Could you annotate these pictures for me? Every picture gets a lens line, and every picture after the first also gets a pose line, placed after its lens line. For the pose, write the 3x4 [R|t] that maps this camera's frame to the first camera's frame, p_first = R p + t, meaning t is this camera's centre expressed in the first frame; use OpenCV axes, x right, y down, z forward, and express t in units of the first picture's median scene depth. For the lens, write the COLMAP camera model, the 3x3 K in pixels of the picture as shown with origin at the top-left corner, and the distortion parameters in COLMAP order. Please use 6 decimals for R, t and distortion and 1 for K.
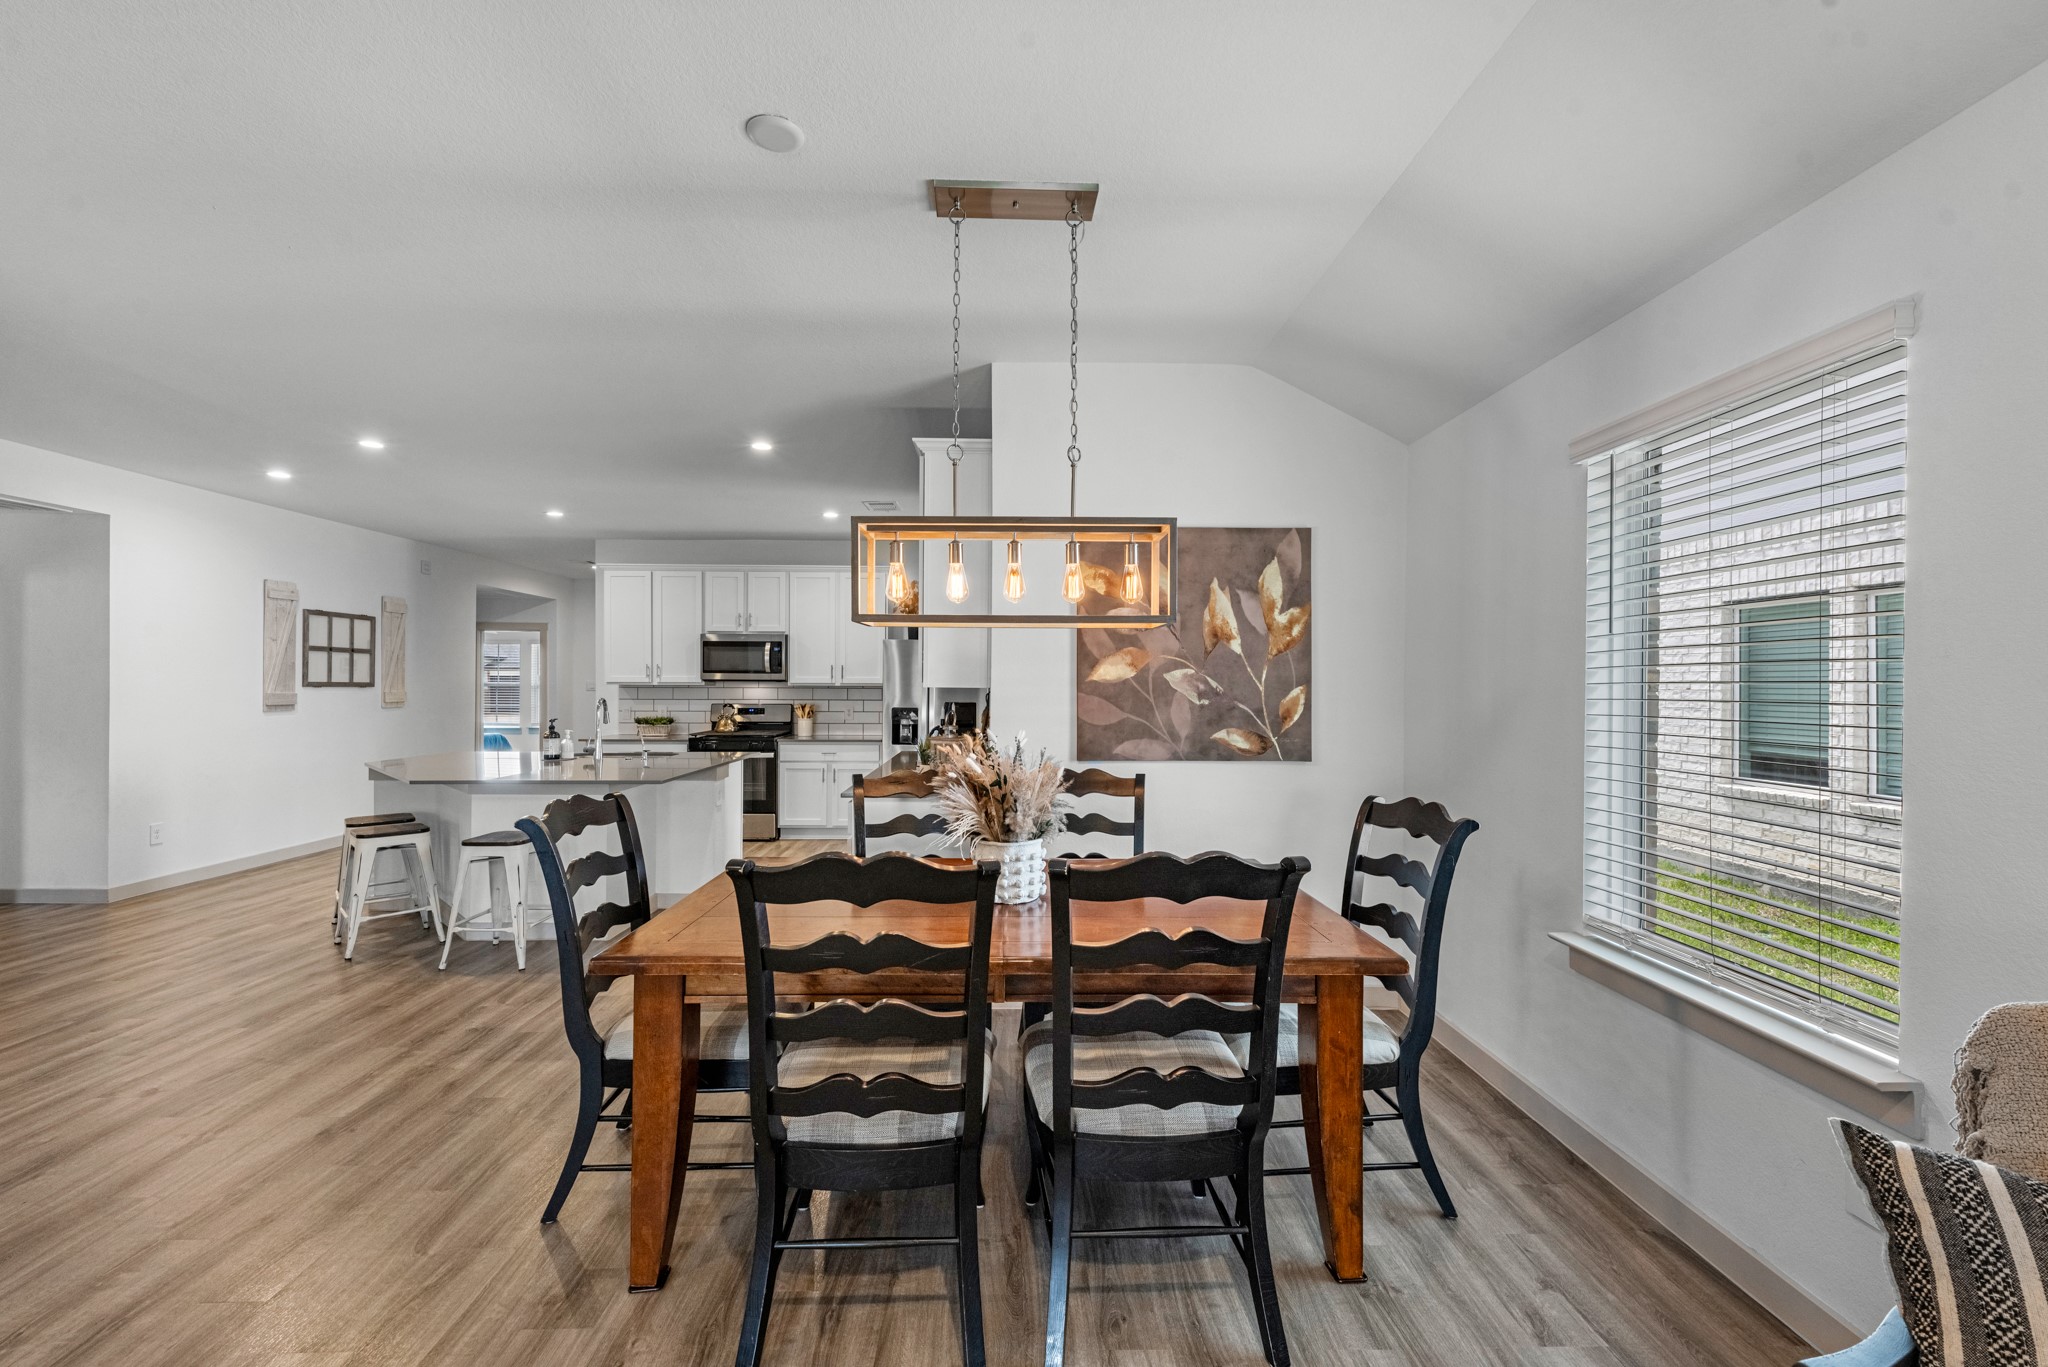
lens RADIAL K [[850.0, 0, 1020.7], [0, 850.0, 684.6], [0, 0, 1]] dist [0.002309, 0.002374]
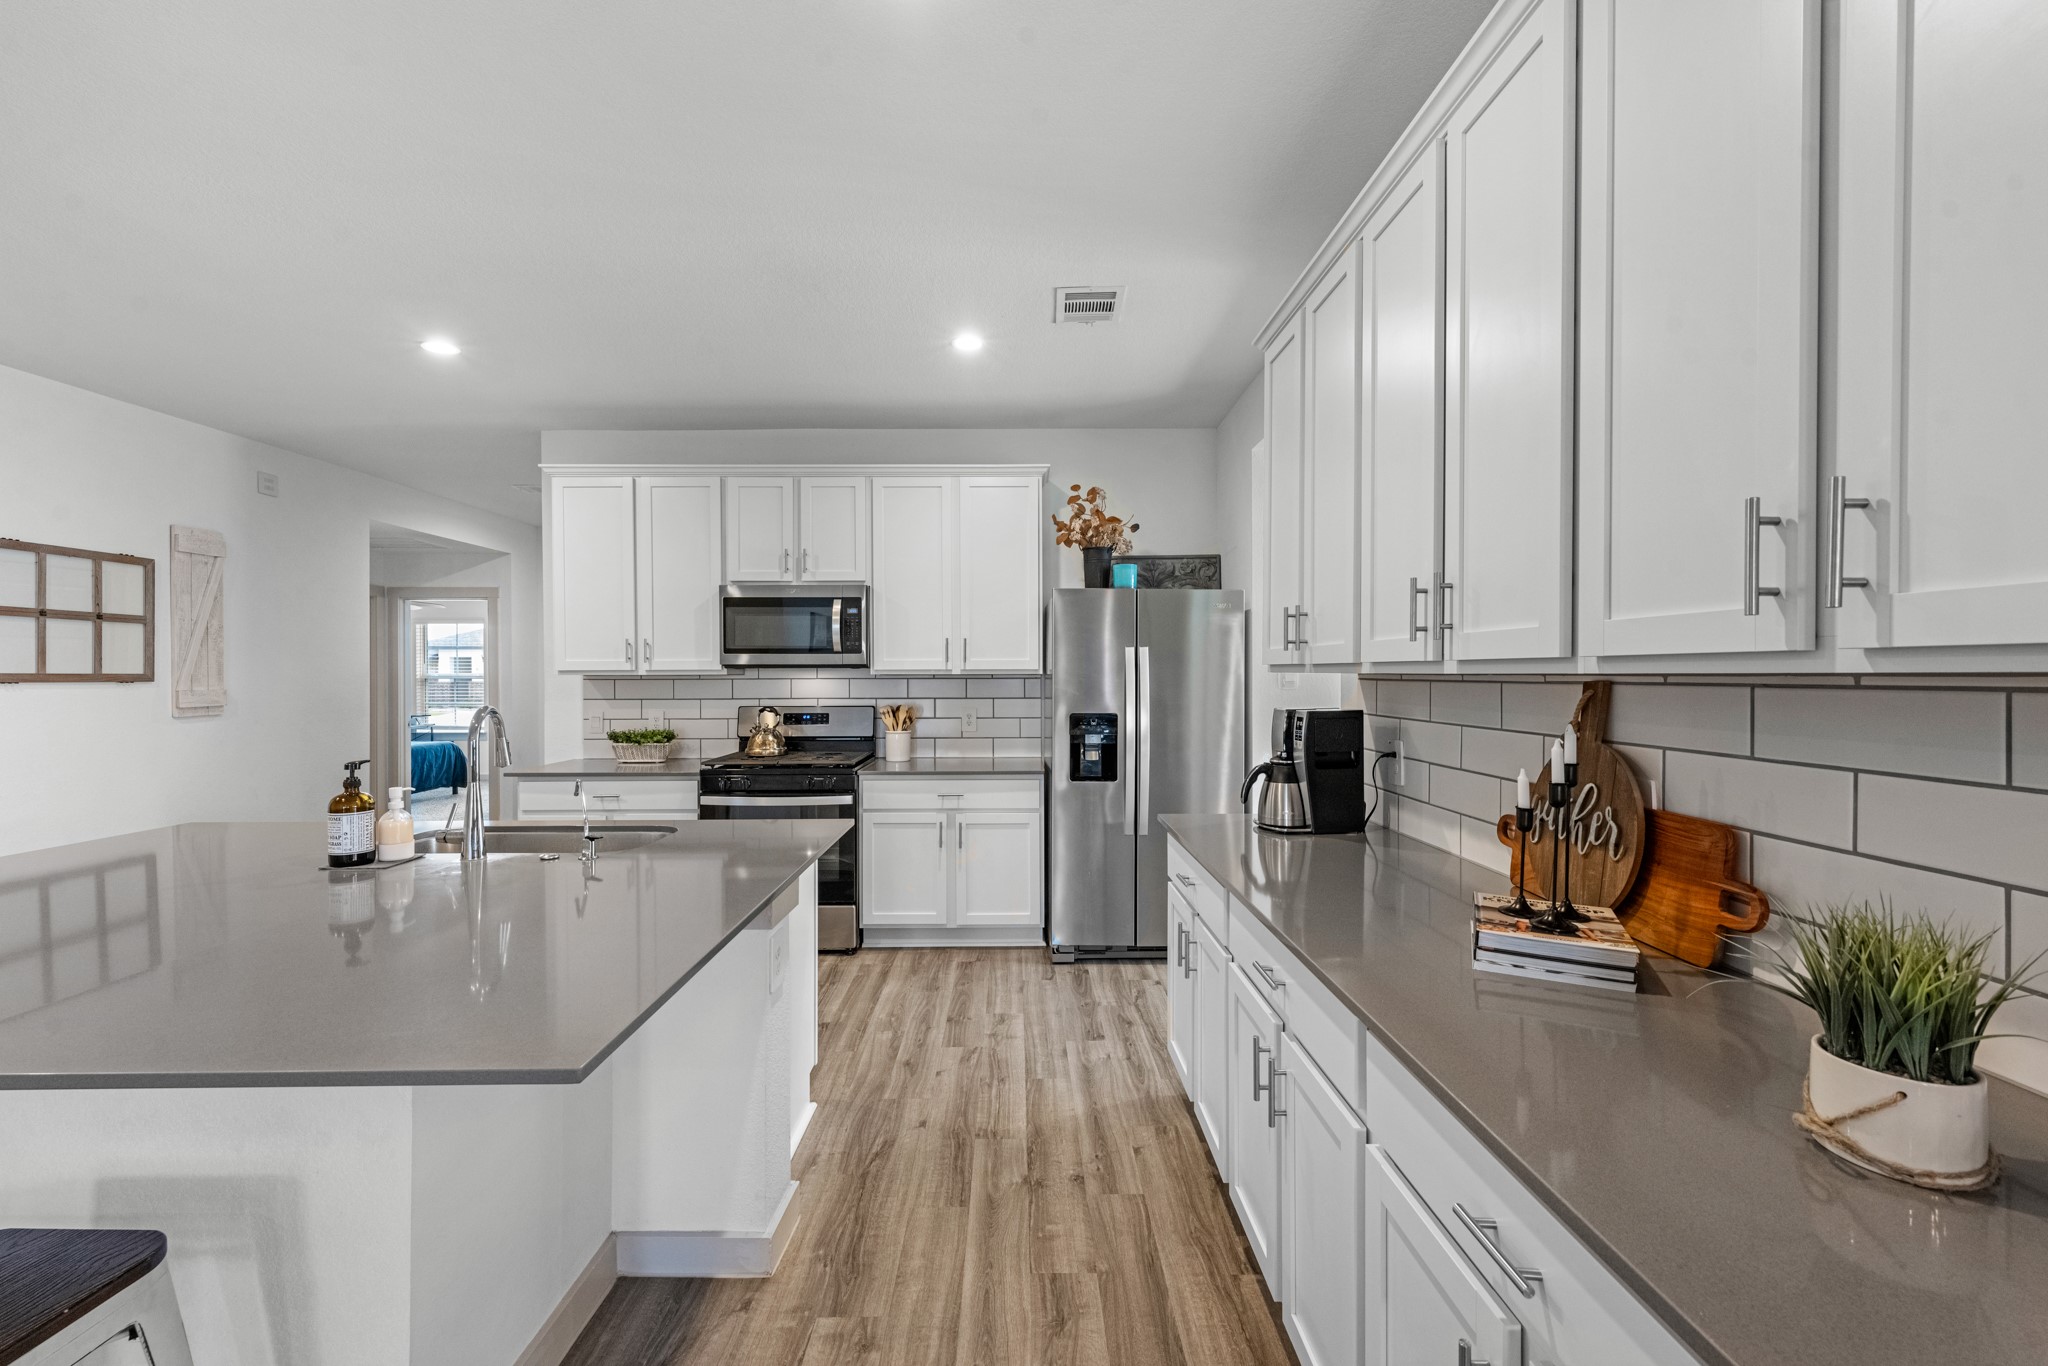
lens RADIAL K [[850.0, 0, 1017.7], [0, 850.0, 678.0], [0, 0, 1]] dist [0.002309, 0.002374]
pose [[0.999948, -0.006778, -0.007629, -0.173454], [0.006801, 0.999972, 0.003018, 0.002563], [0.007609, -0.003070, 0.999966, 0.433955]]
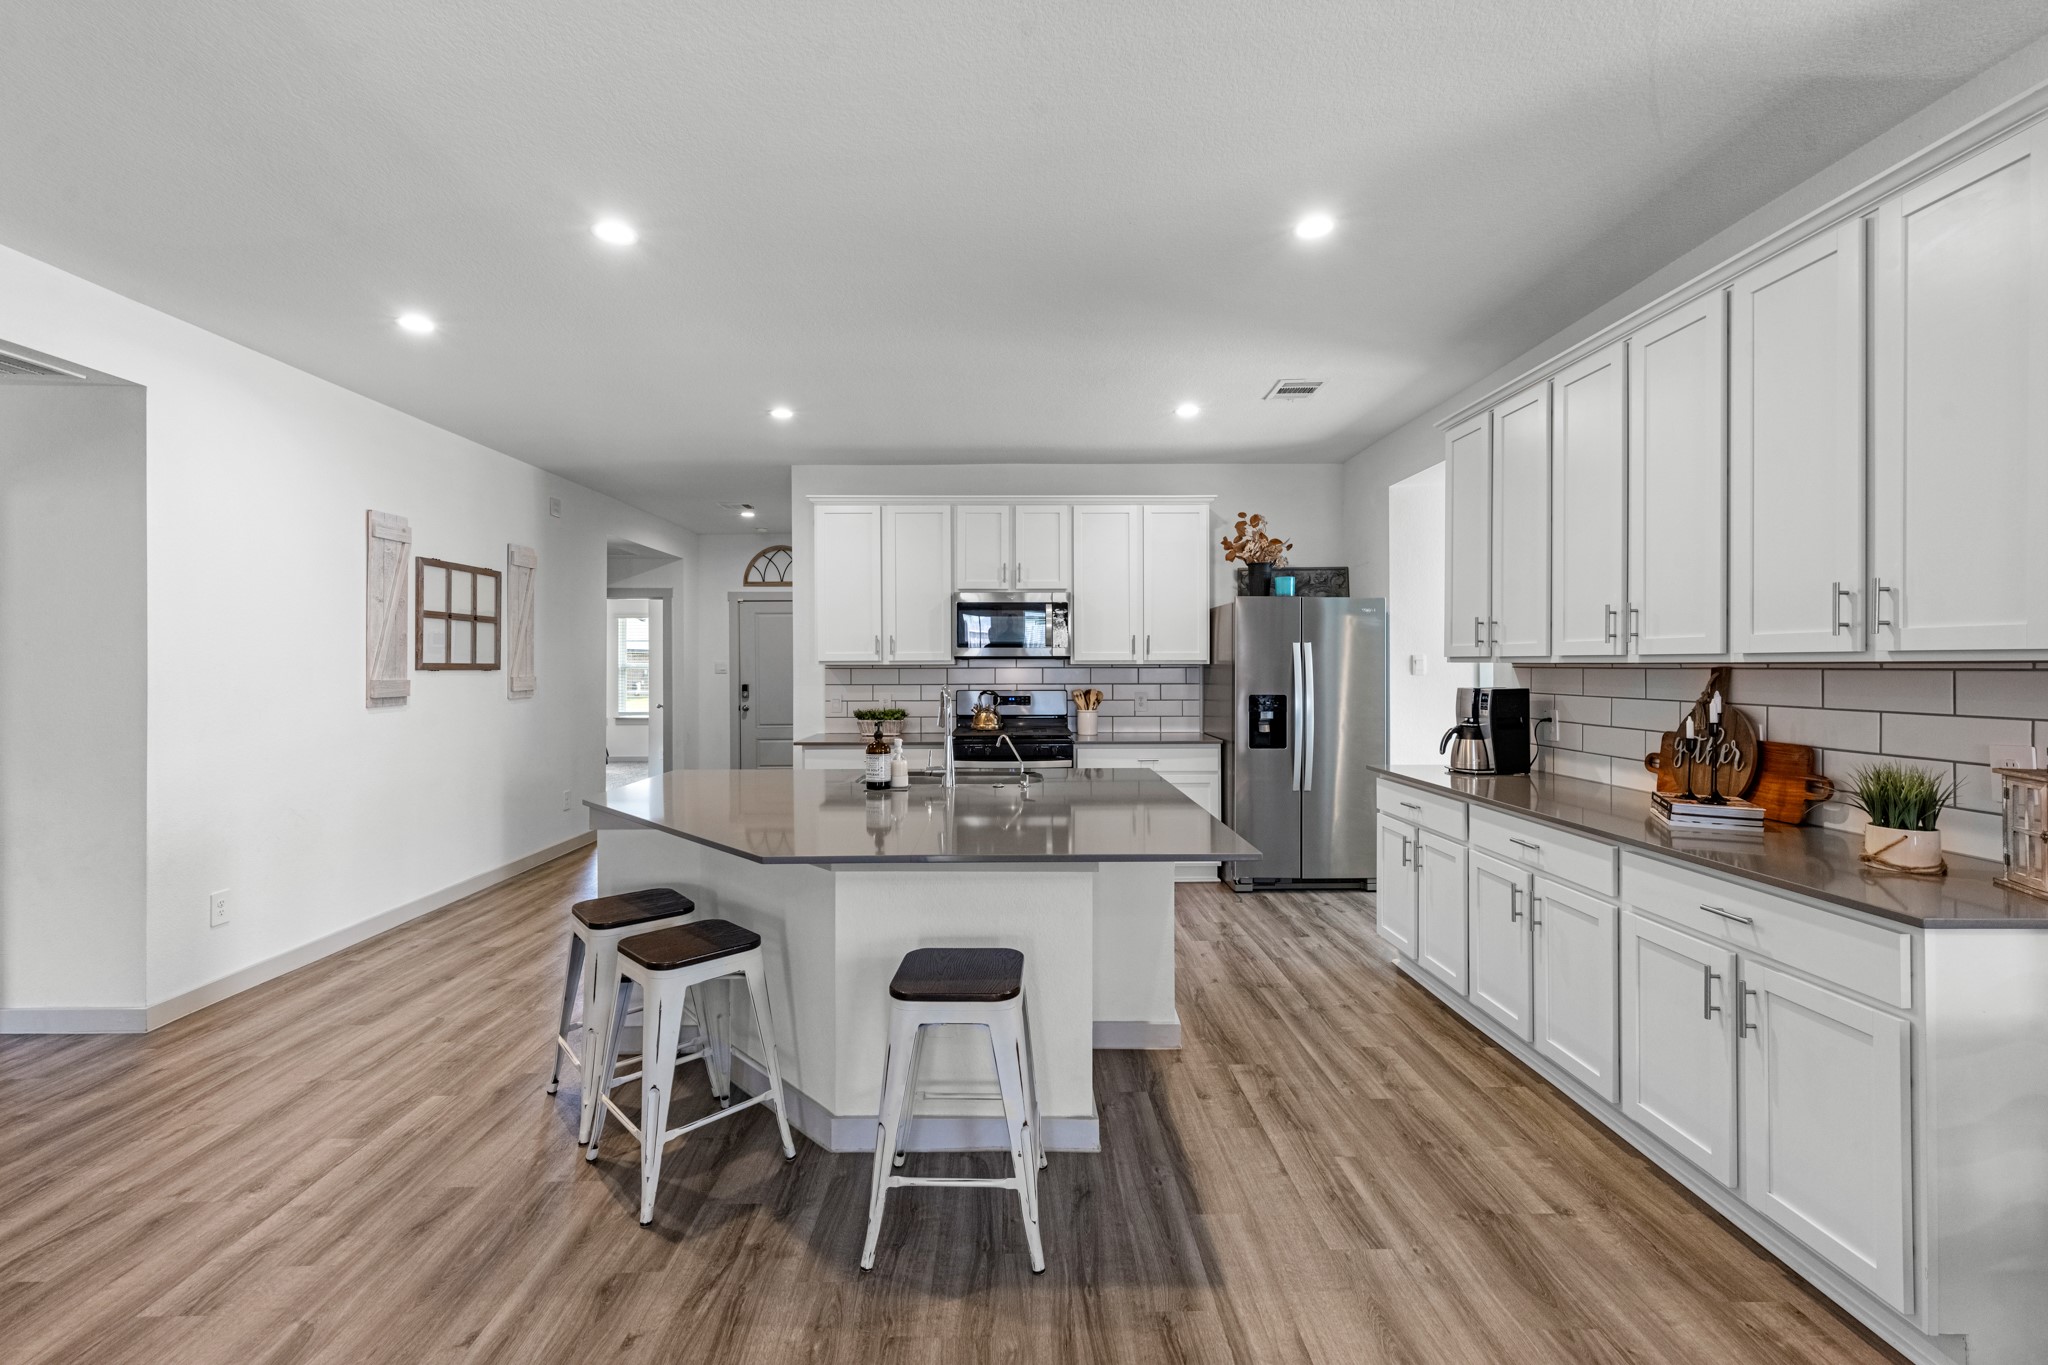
lens RADIAL K [[850.0, 0, 1019.8], [0, 850.0, 662.1], [0, 0, 1]] dist [0.002309, 0.002374]
pose [[0.999965, -0.006359, -0.005479, -0.321847], [0.006330, 0.999966, -0.005310, 0.002857], [0.005513, 0.005275, 0.999971, 0.289571]]
